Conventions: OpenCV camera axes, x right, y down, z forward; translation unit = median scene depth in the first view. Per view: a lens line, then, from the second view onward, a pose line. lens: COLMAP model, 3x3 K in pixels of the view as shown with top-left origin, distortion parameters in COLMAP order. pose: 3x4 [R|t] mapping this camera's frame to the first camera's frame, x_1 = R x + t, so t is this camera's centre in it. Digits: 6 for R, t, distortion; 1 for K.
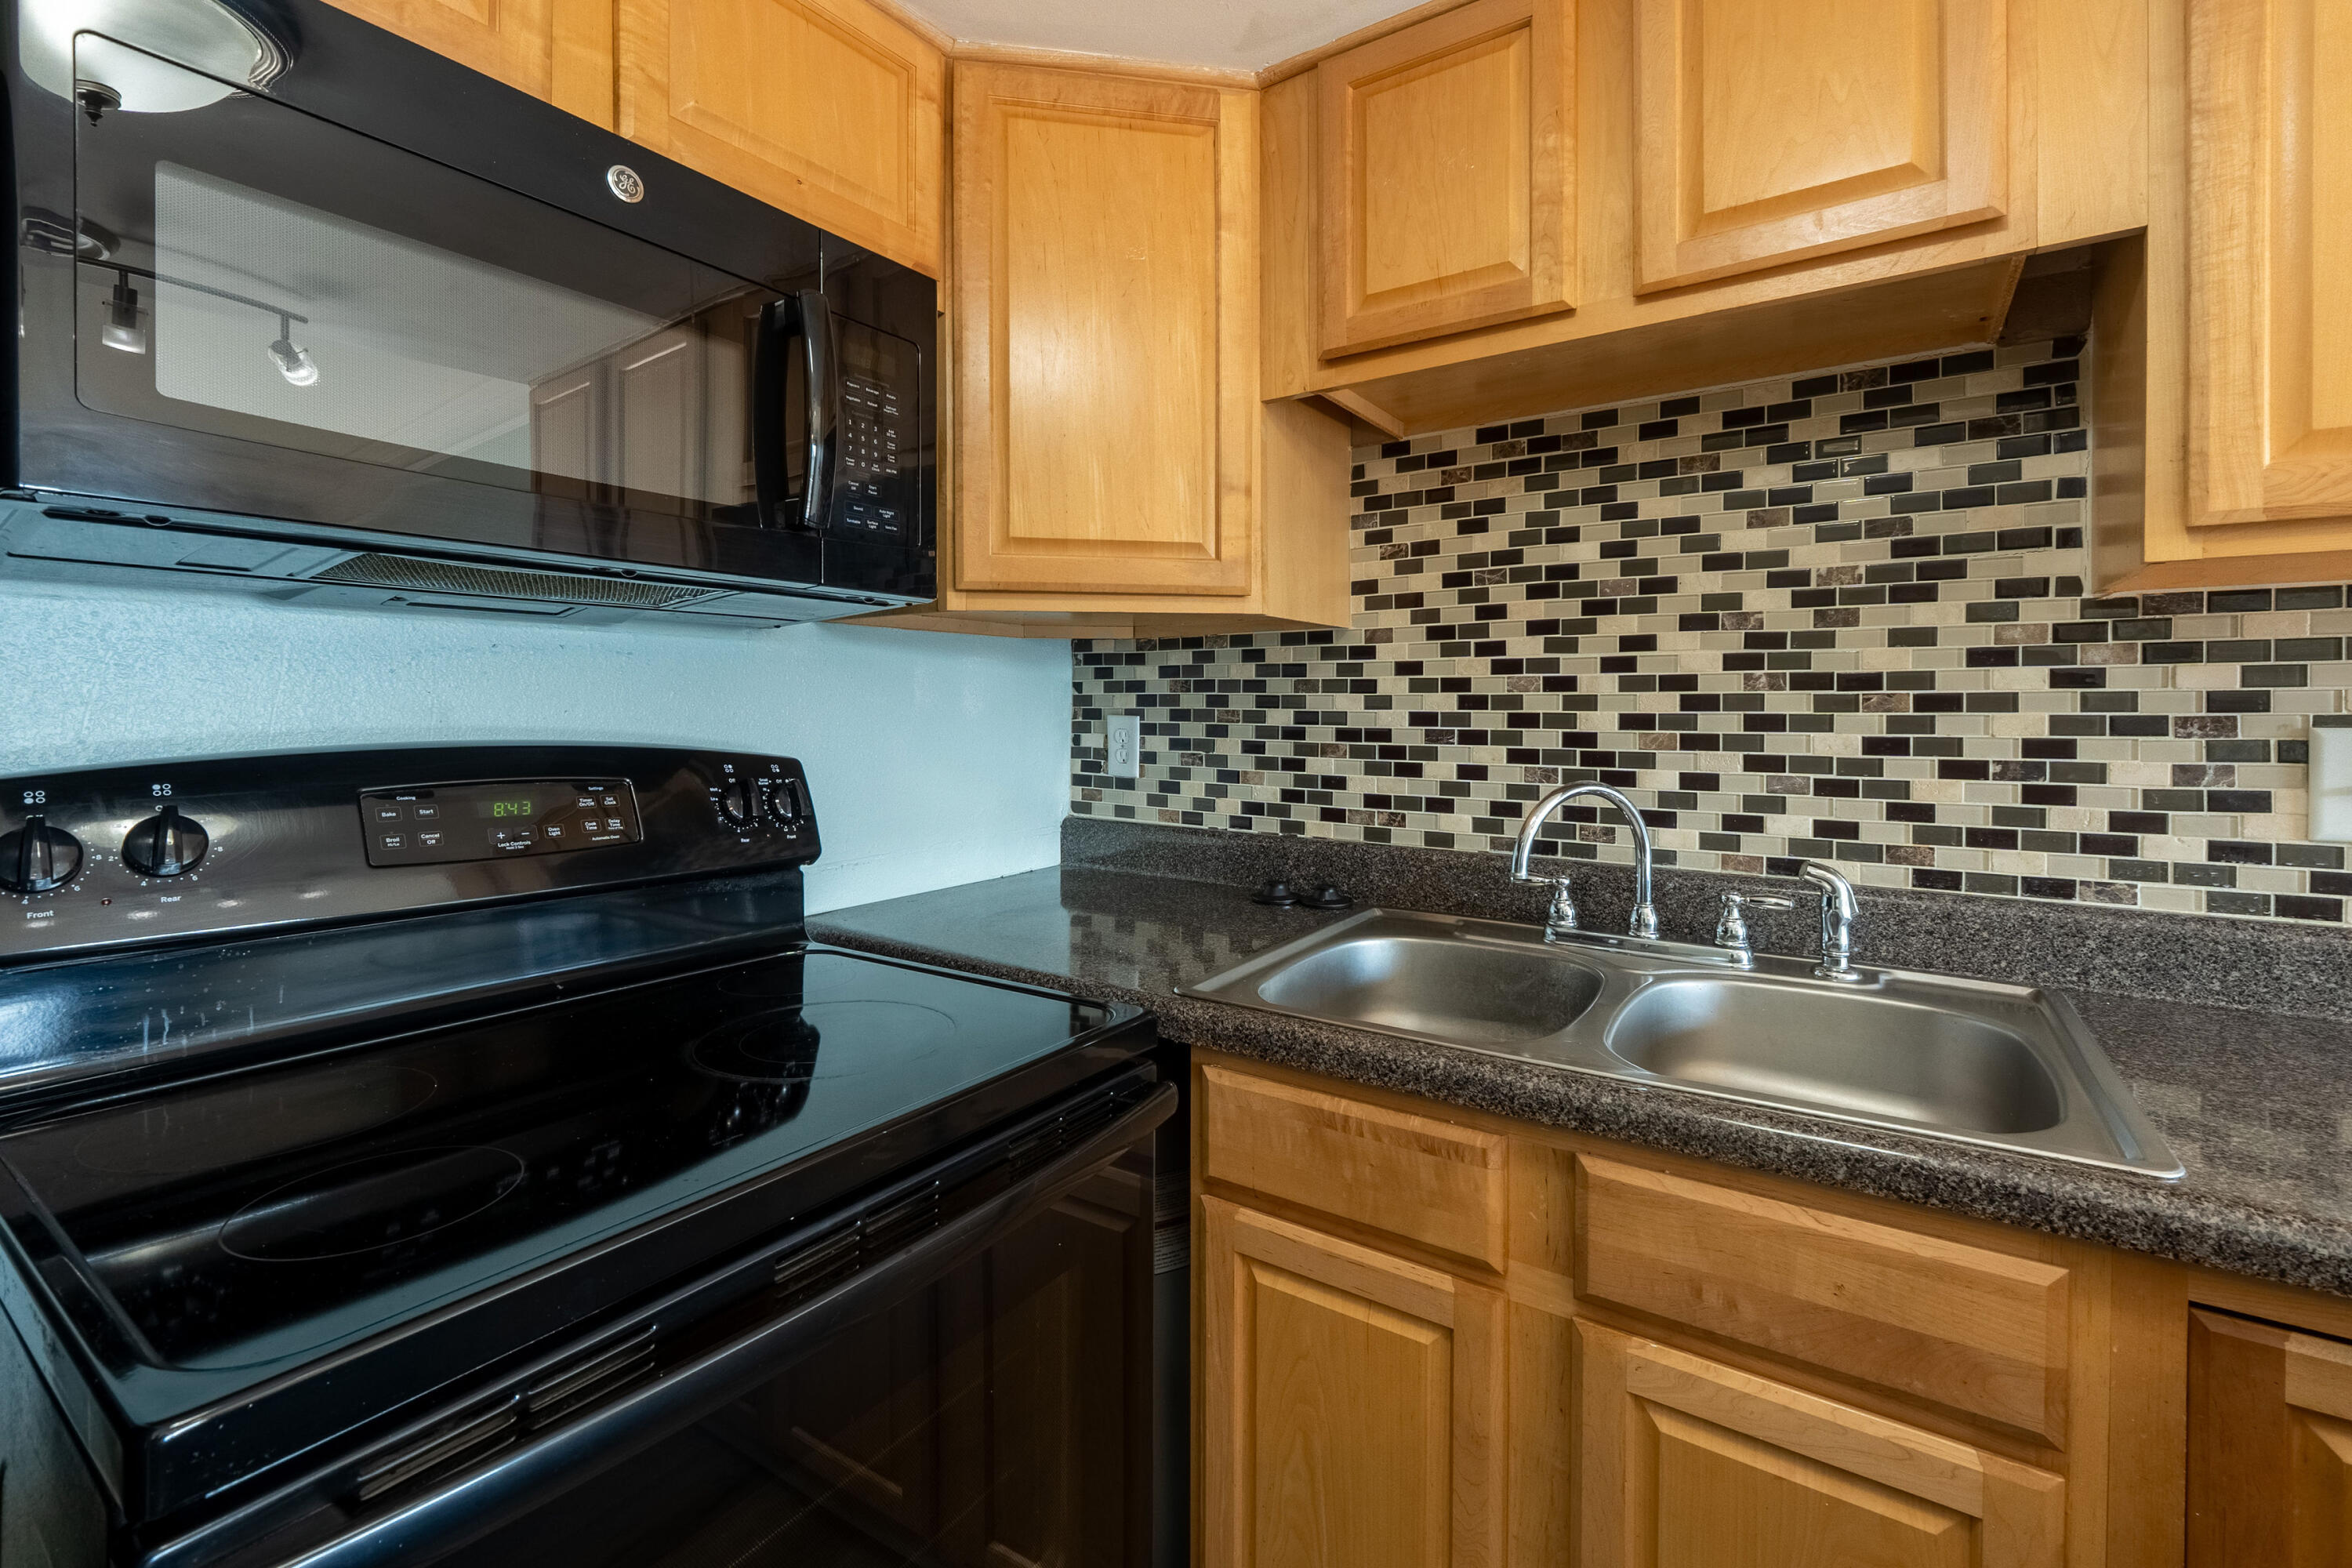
lens RADIAL K [[1001.9, 0, 1156.4], [0, 1001.9, 726.0], [0, 0, 1]] dist [-0.005015, -0.001506]
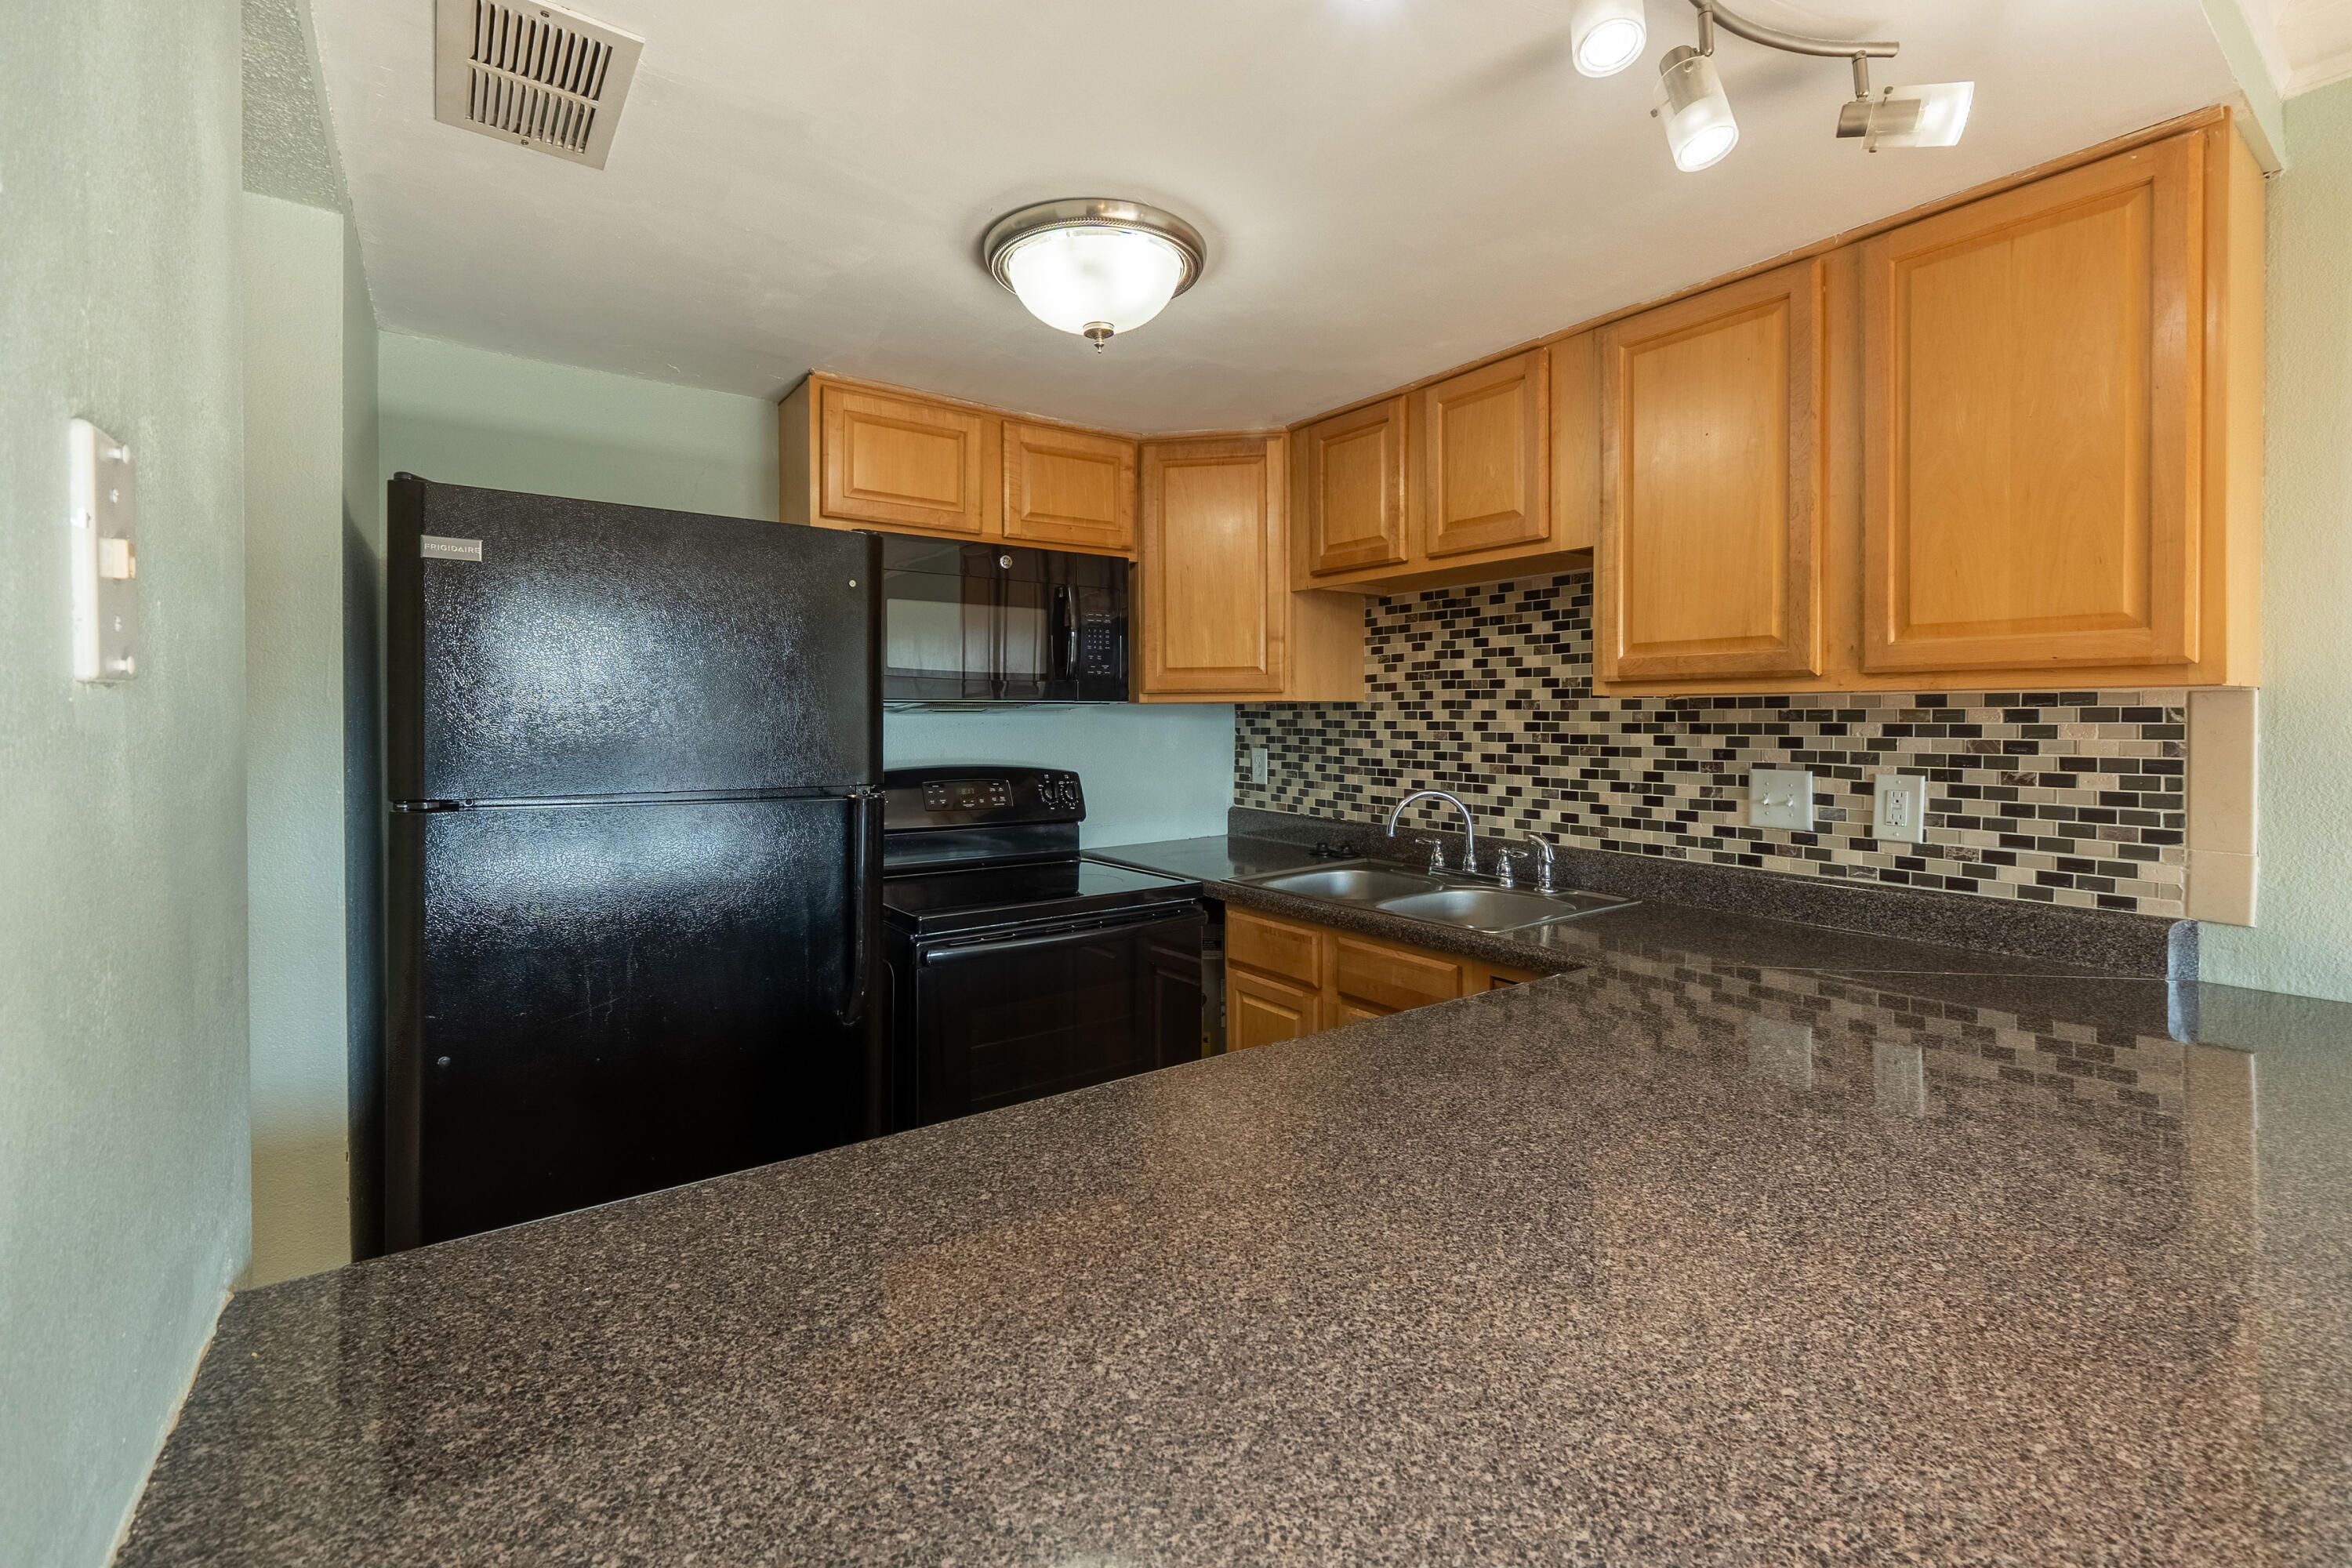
lens RADIAL K [[1017.3, 0, 1160.9], [0, 1017.3, 729.2], [0, 0, 1]] dist [-0.005431, -0.000343]
pose [[0.940227, -0.000776, -0.340548, 0.601359], [0.000226, 0.999999, -0.001654, -0.059064], [0.340549, 0.001478, 0.940226, -1.048071]]
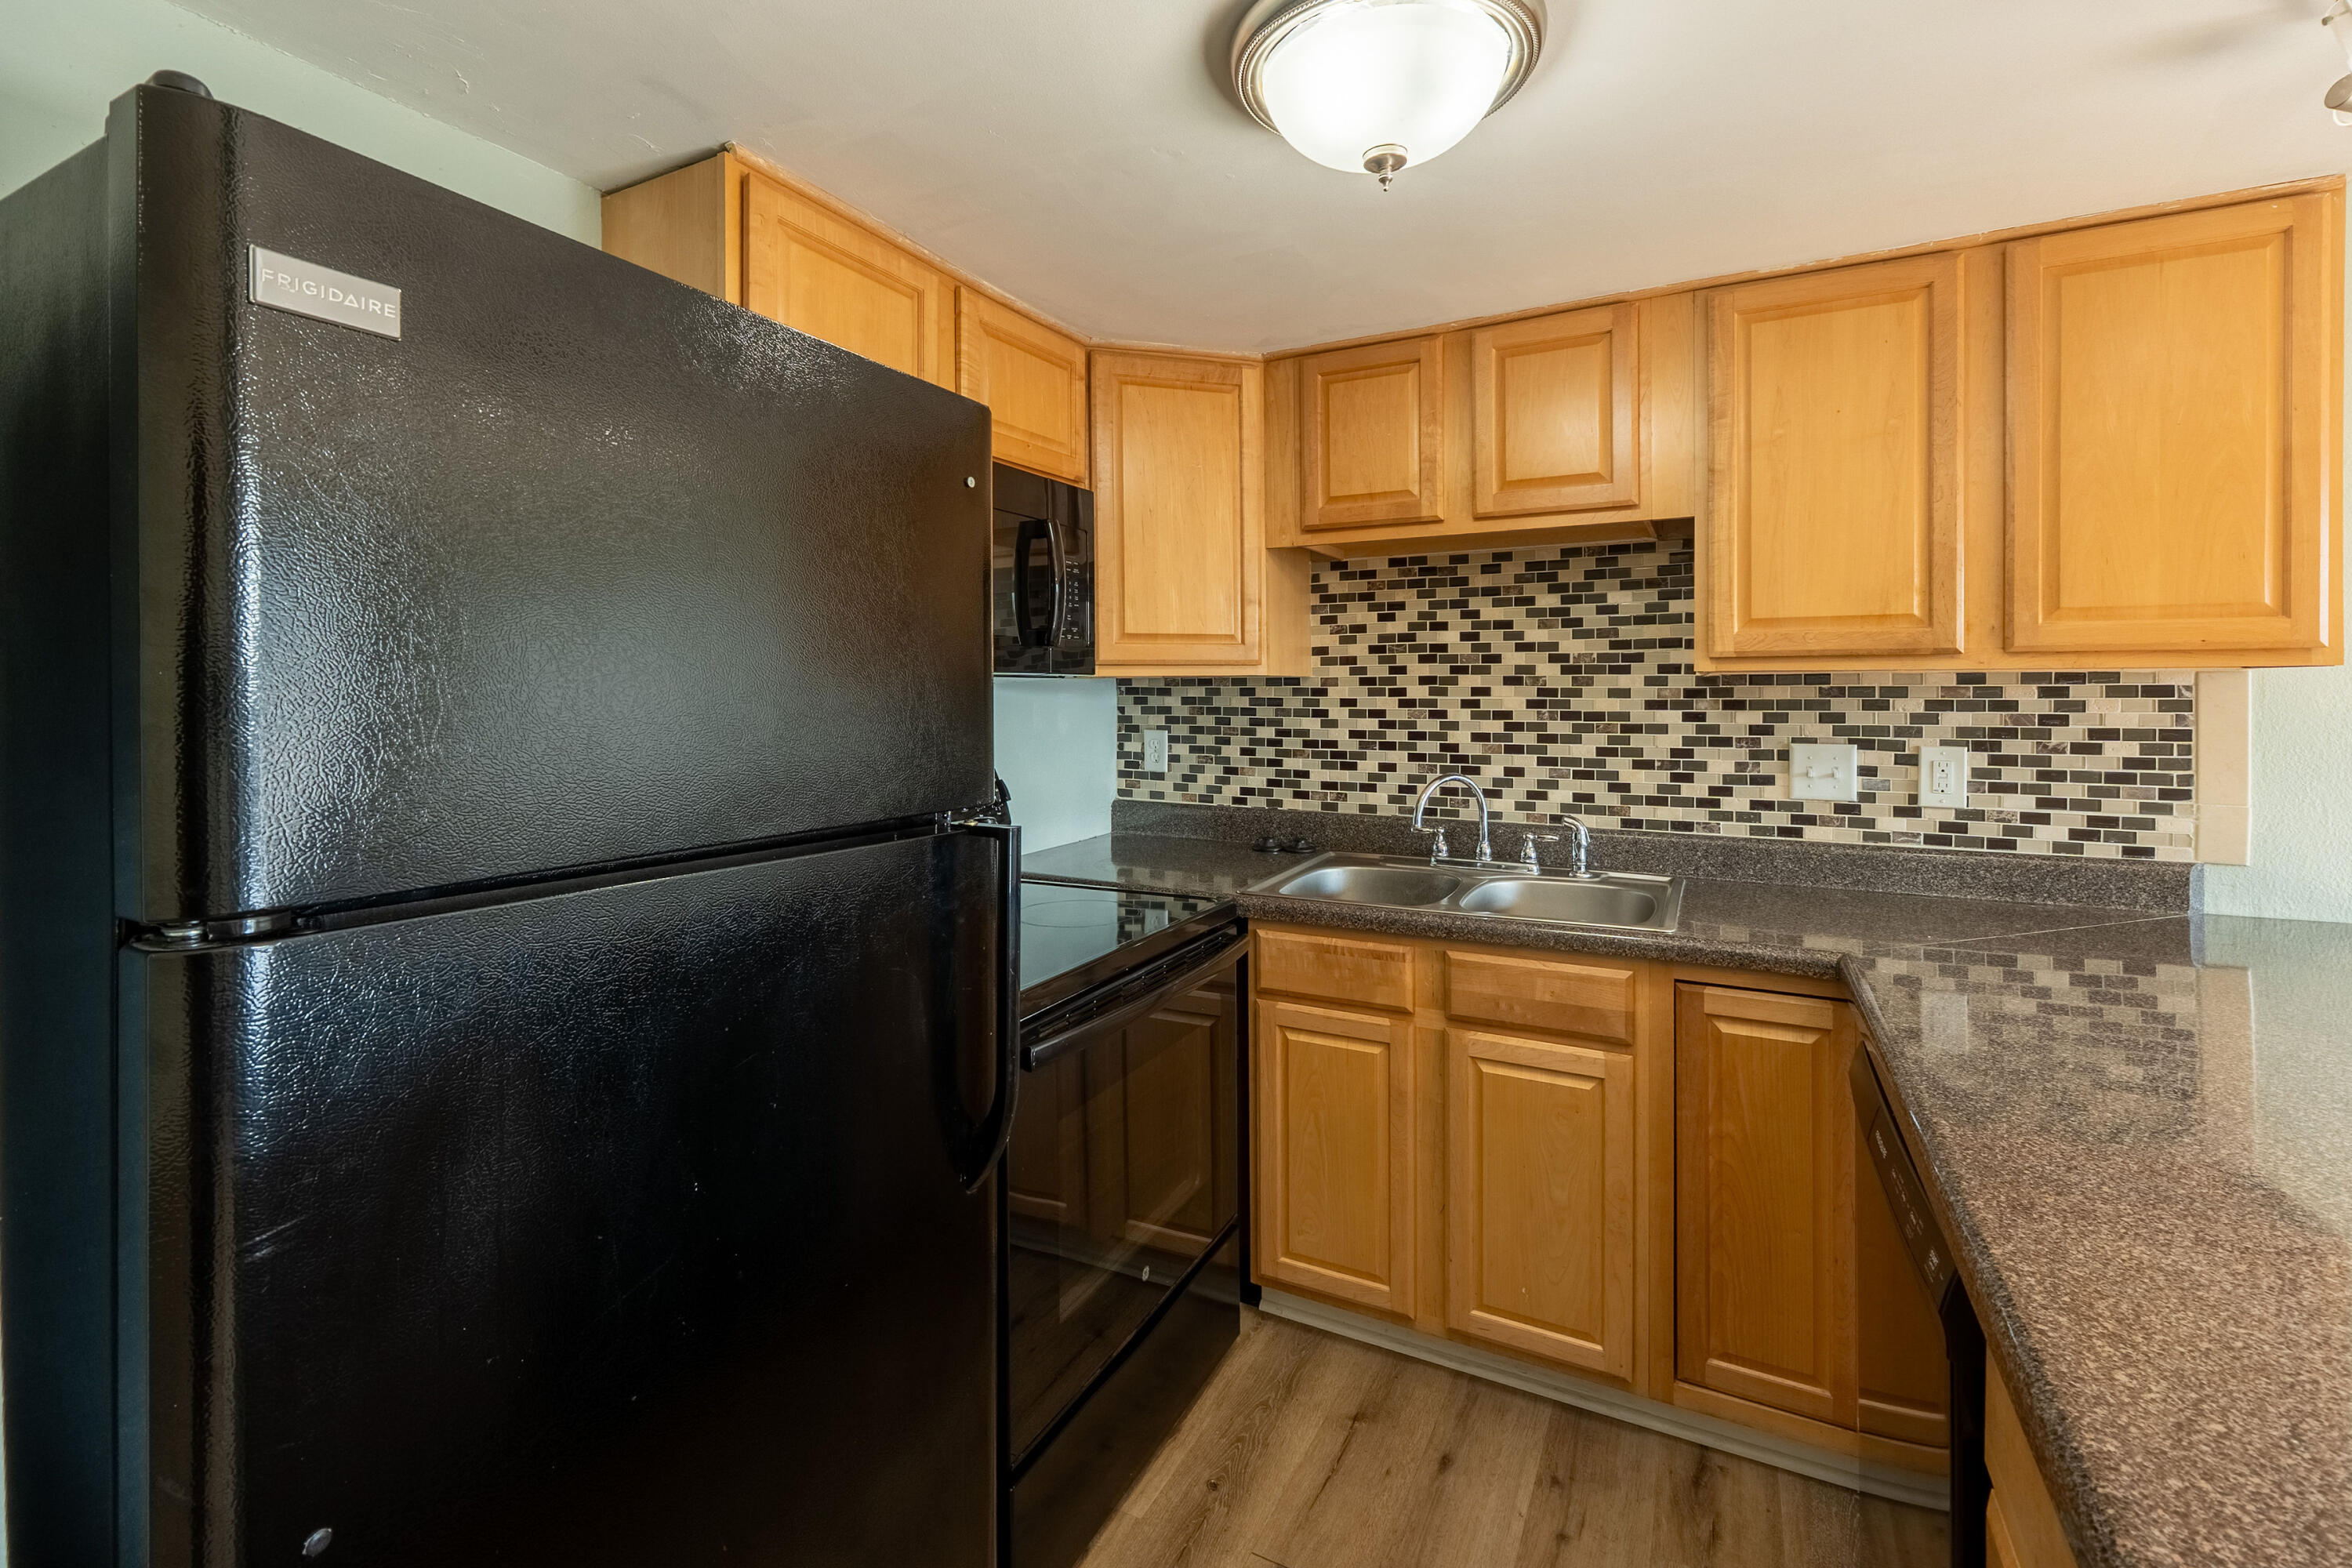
lens RADIAL K [[1017.3, 0, 1179.6], [0, 1017.3, 702.9], [0, 0, 1]] dist [-0.005431, -0.000343]
pose [[0.991552, -0.007266, 0.129503, -0.285849], [0.007625, 0.999968, -0.002272, -0.069452], [-0.129482, 0.003240, 0.991576, -0.734536]]
